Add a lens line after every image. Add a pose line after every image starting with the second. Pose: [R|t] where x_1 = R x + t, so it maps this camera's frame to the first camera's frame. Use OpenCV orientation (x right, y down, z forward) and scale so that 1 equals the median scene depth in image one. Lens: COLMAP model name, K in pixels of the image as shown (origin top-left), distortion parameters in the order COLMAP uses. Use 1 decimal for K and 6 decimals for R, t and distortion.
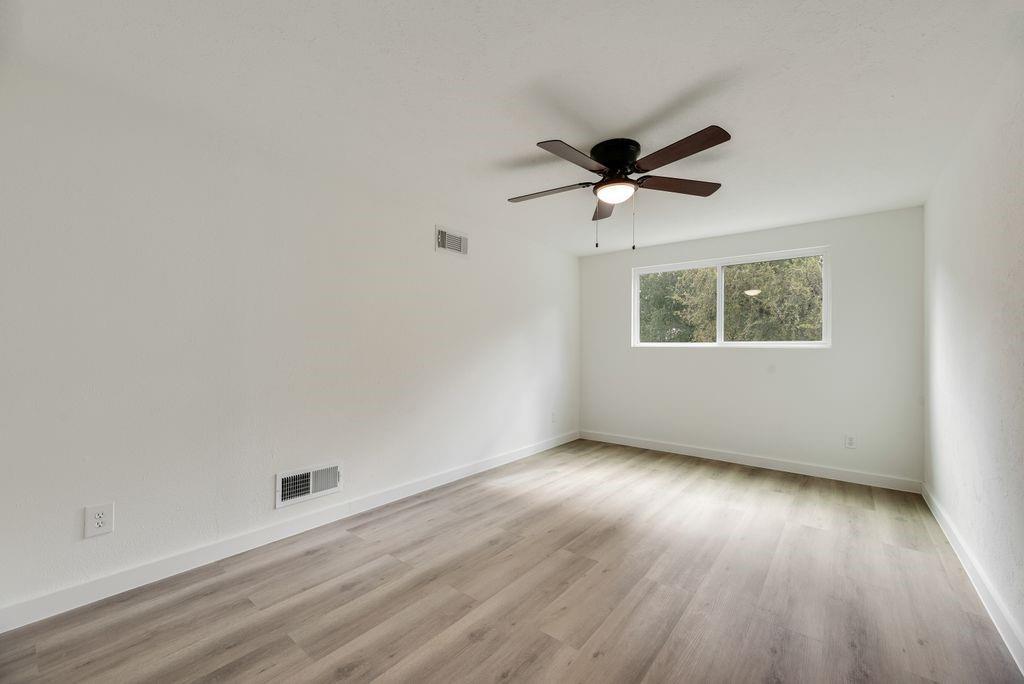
lens RADIAL K [[411.8, 0, 510.4], [0, 411.8, 342.3], [0, 0, 1]] dist [0.000284, -0.000594]
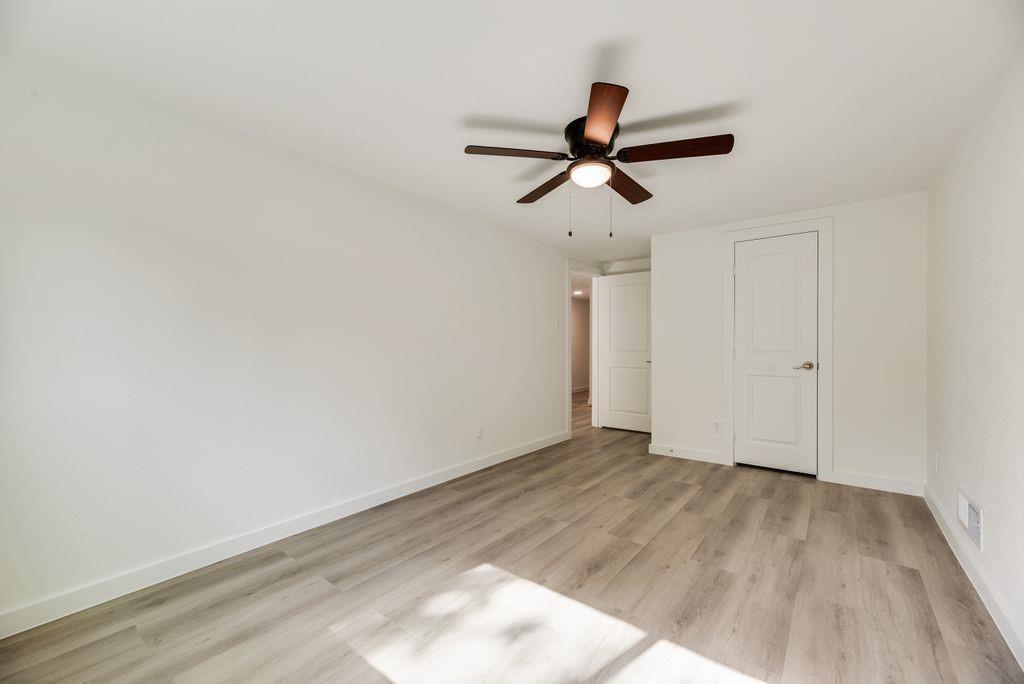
lens RADIAL K [[411.8, 0, 510.4], [0, 411.8, 342.3], [0, 0, 1]] dist [0.000284, -0.000594]
pose [[-0.999939, -0.002267, -0.010771, 0.476203], [-0.002043, 0.999783, -0.020752, 0.027299], [0.010816, -0.020729, -0.999727, 2.069100]]
